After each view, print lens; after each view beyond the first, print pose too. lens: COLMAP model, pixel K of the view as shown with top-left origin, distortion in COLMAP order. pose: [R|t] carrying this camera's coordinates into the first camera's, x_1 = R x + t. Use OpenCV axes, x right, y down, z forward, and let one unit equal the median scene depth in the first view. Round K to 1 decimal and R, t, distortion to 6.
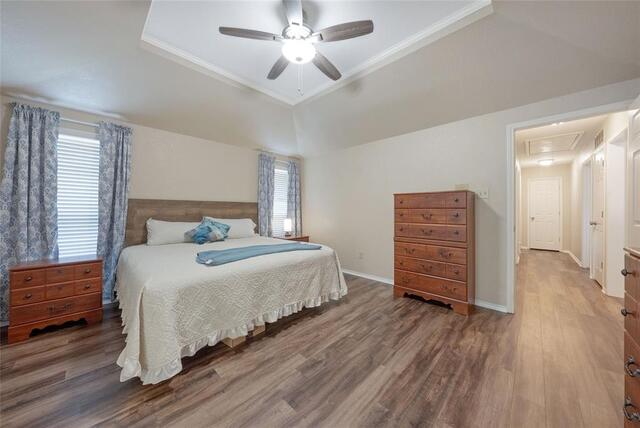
lens RADIAL K [[222.5, 0, 322.2], [0, 222.5, 211.0], [0, 0, 1]] dist [-0.027074, 0.005689]
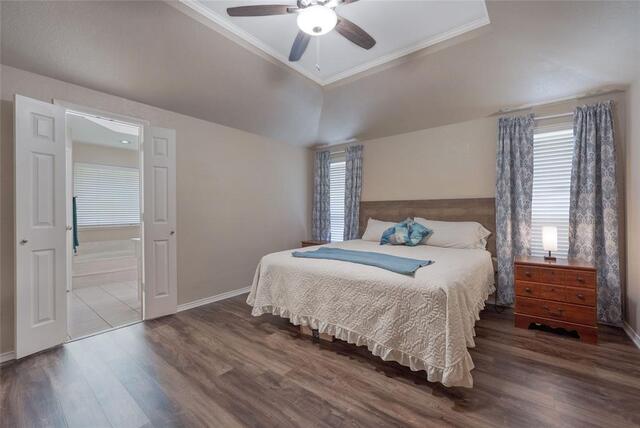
lens RADIAL K [[265.0, 0, 319.7], [0, 265.0, 211.4], [0, 0, 1]] dist [-0.008800, 0.000017]
pose [[0.081973, 0.000368, -0.996635, 0.741375], [0.005925, 0.999982, 0.000857, -0.003599], [0.996617, -0.005976, 0.081969, 0.764654]]
